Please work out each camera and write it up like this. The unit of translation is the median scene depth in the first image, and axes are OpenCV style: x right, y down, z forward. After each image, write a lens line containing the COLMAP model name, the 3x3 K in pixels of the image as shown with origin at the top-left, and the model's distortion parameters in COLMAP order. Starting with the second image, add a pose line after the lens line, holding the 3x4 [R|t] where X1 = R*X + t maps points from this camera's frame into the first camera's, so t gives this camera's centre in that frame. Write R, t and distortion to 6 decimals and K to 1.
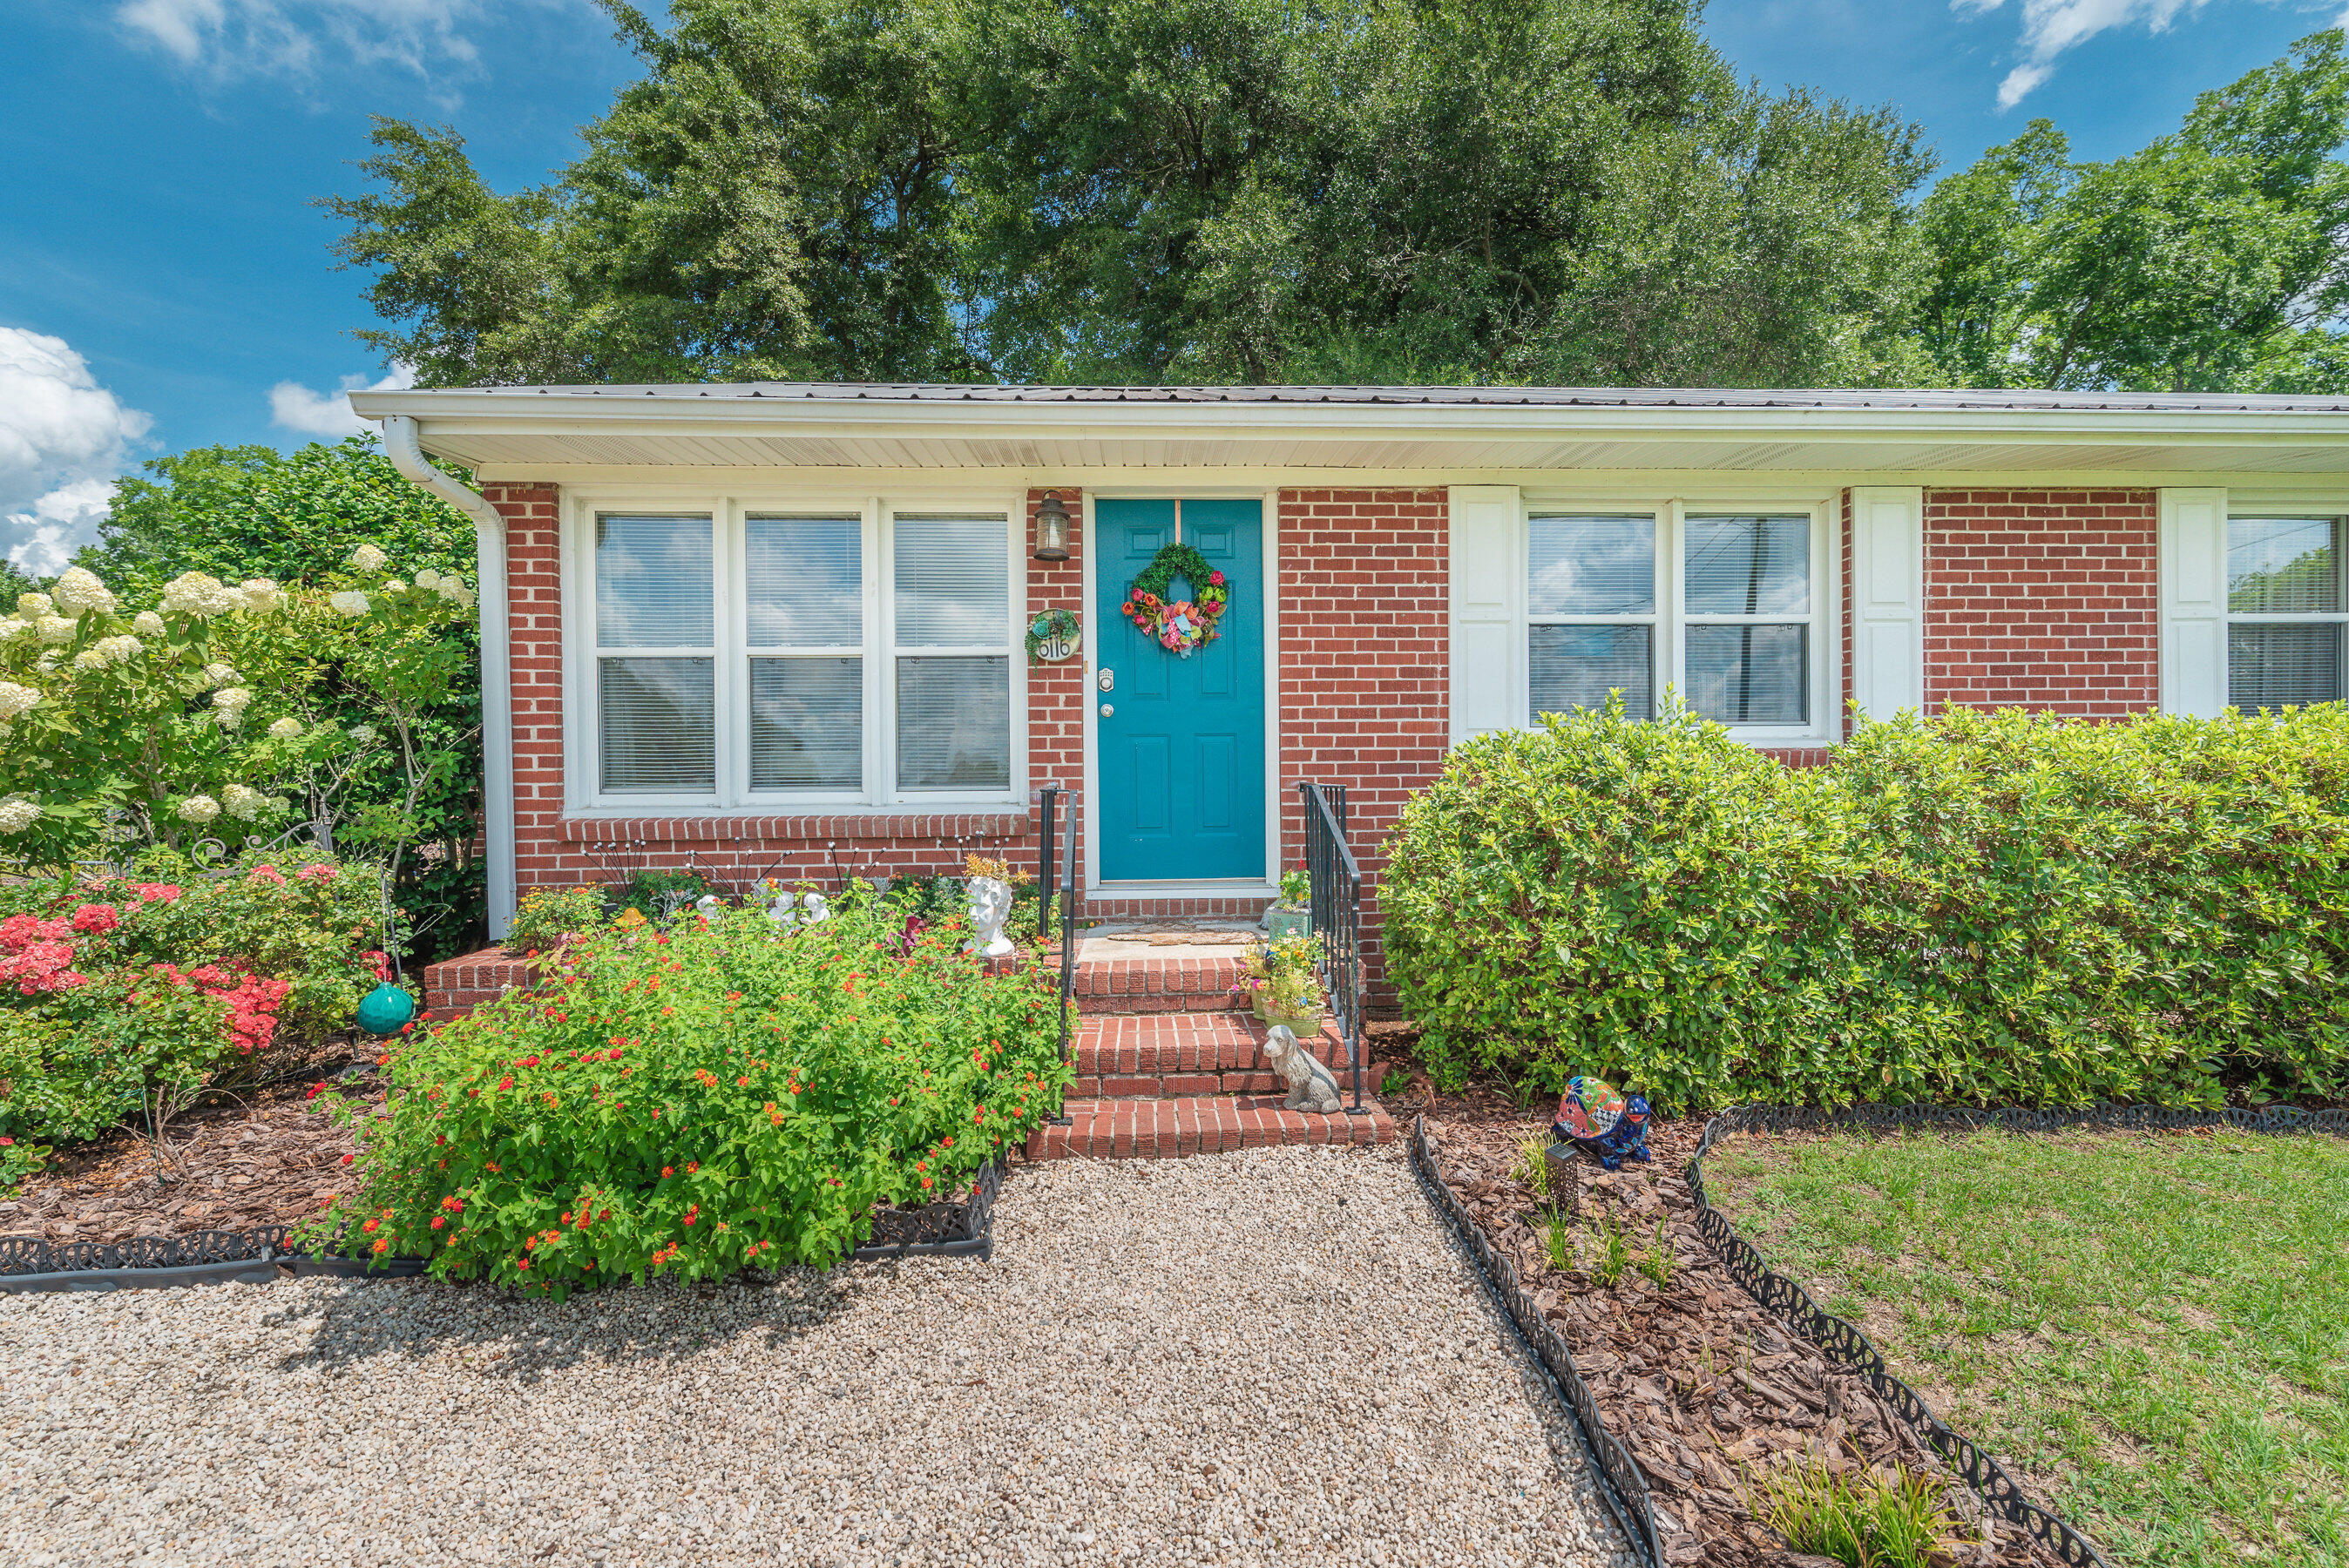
lens RADIAL K [[1015.6, 0, 1162.6], [0, 1015.6, 792.5], [0, 0, 1]] dist [0.001665, -0.000424]
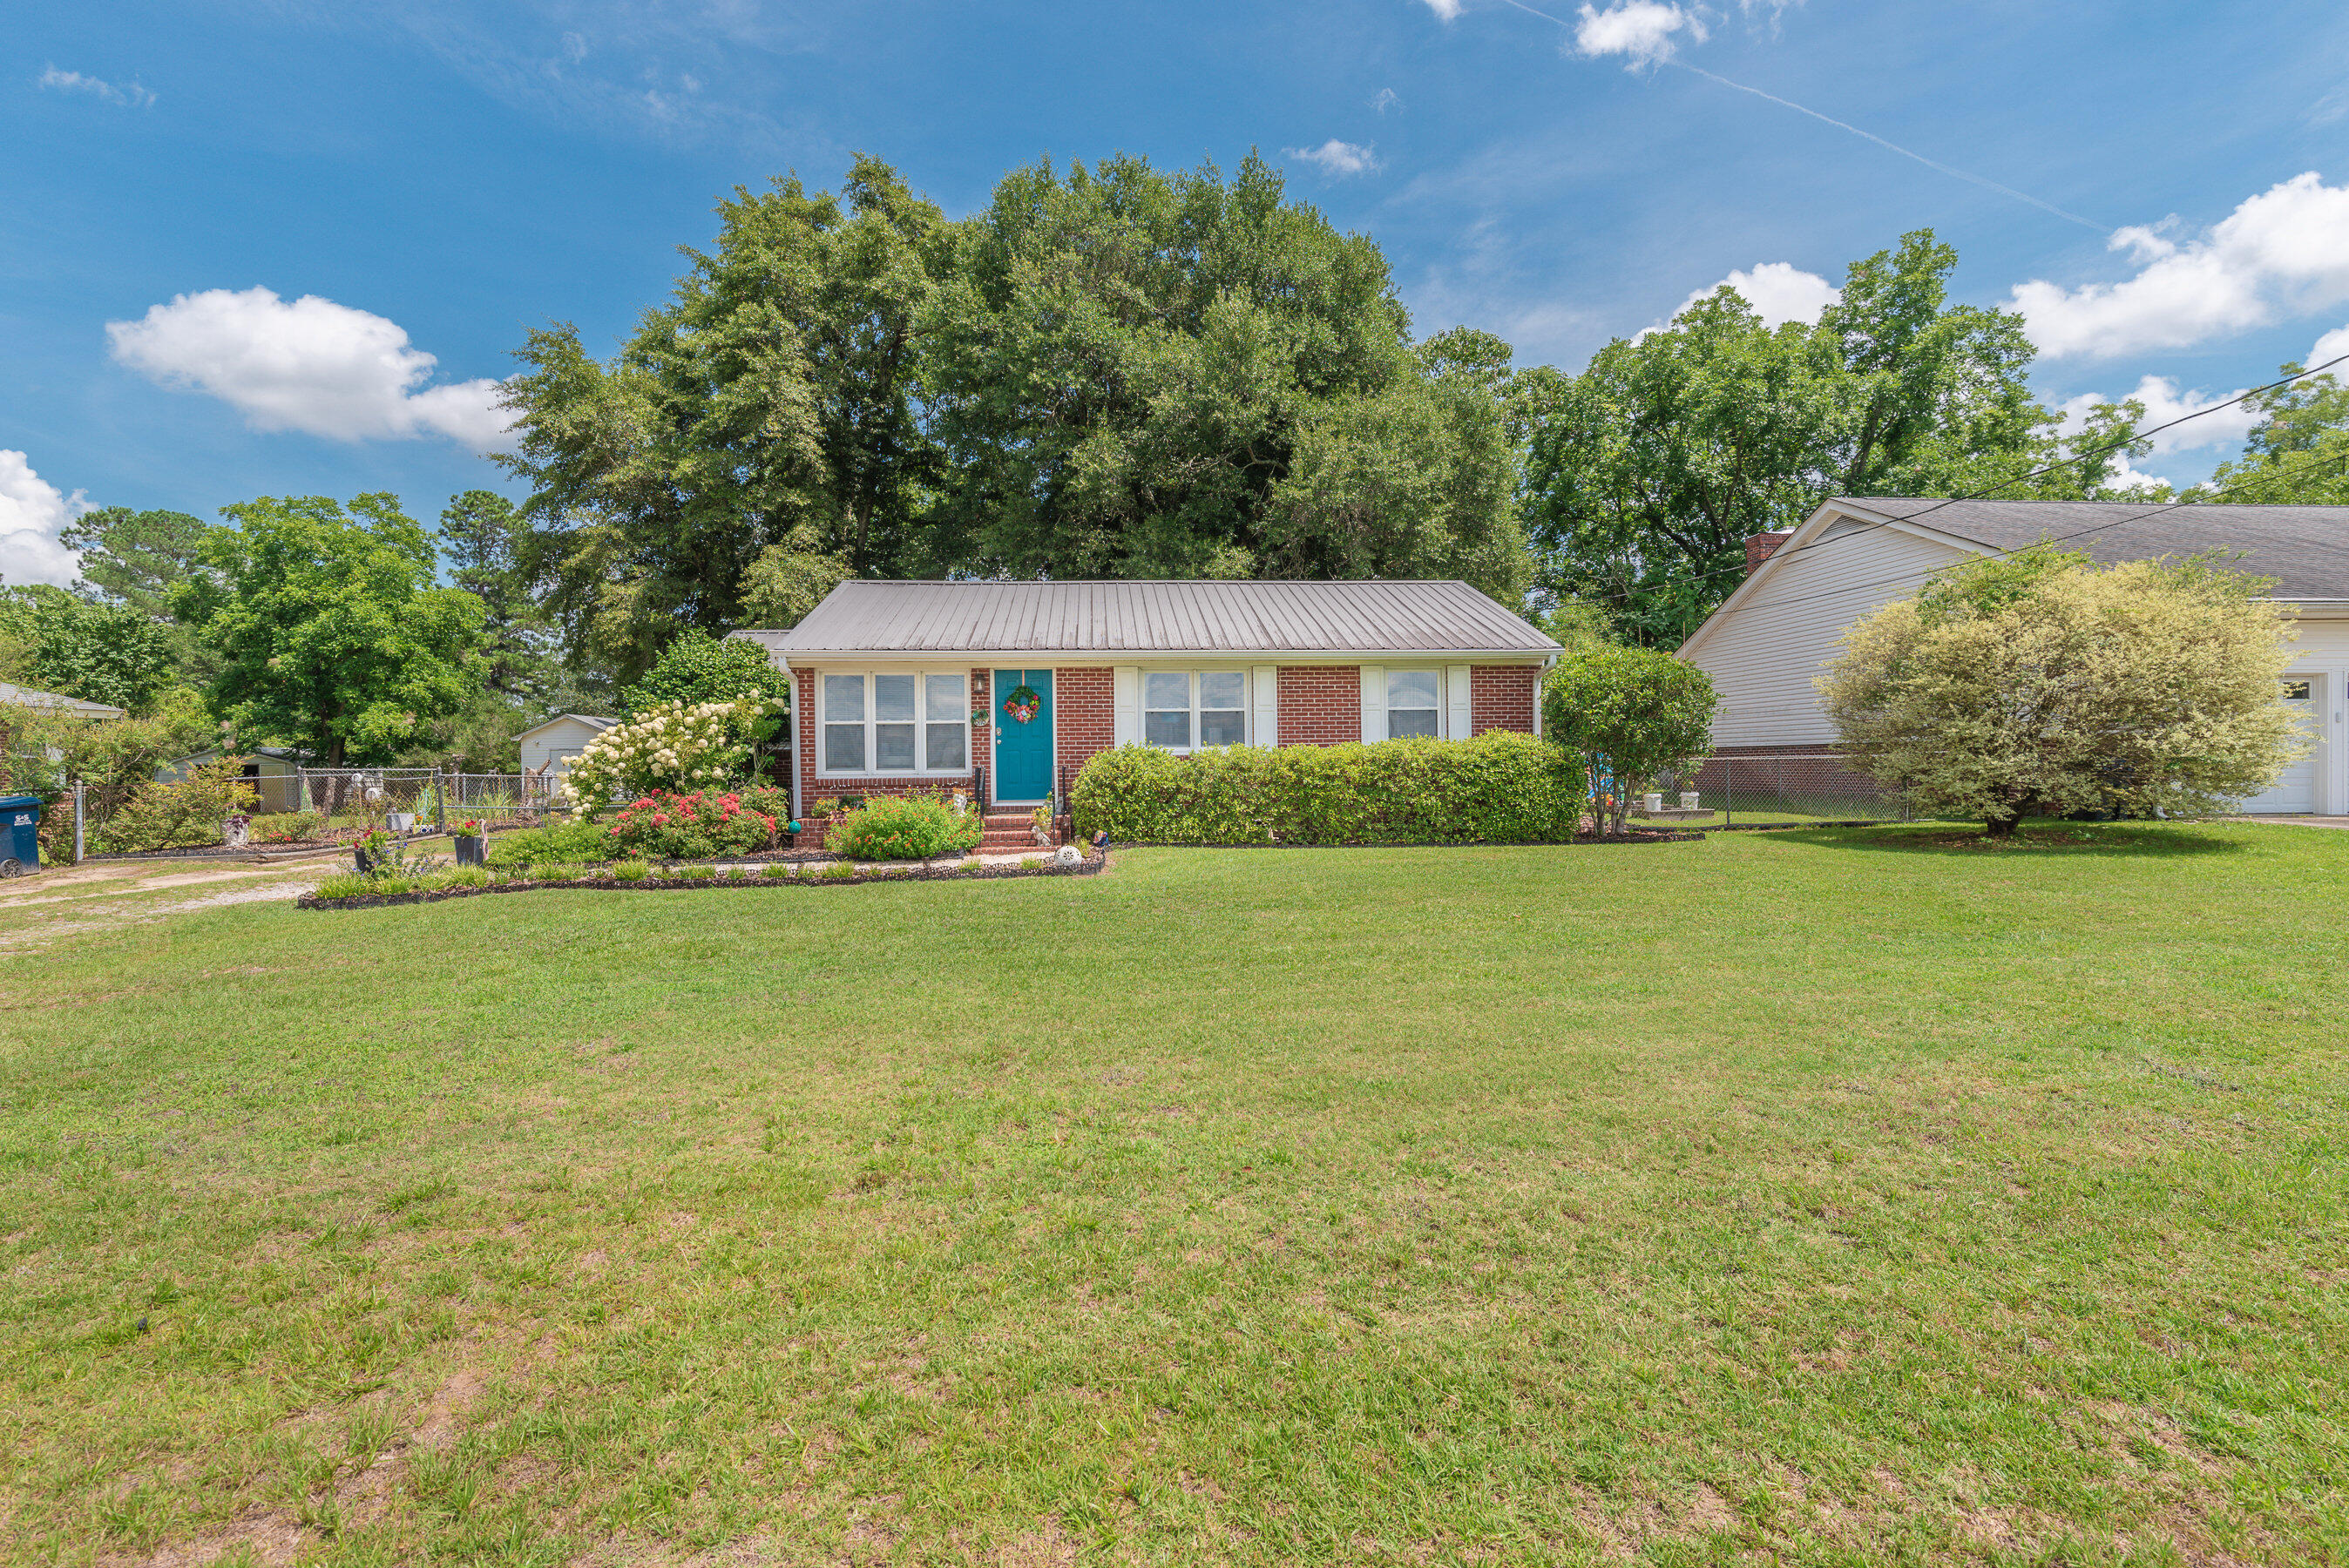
lens RADIAL K [[1141.8, 0, 1189.0], [0, 1141.8, 788.1], [0, 0, 1]] dist [-0.000170, -0.000095]
pose [[0.998507, -0.002656, 0.054562, 0.315781], [0.003015, 0.999974, -0.006498, 0.076152], [-0.054543, 0.006653, 0.998489, -2.341001]]
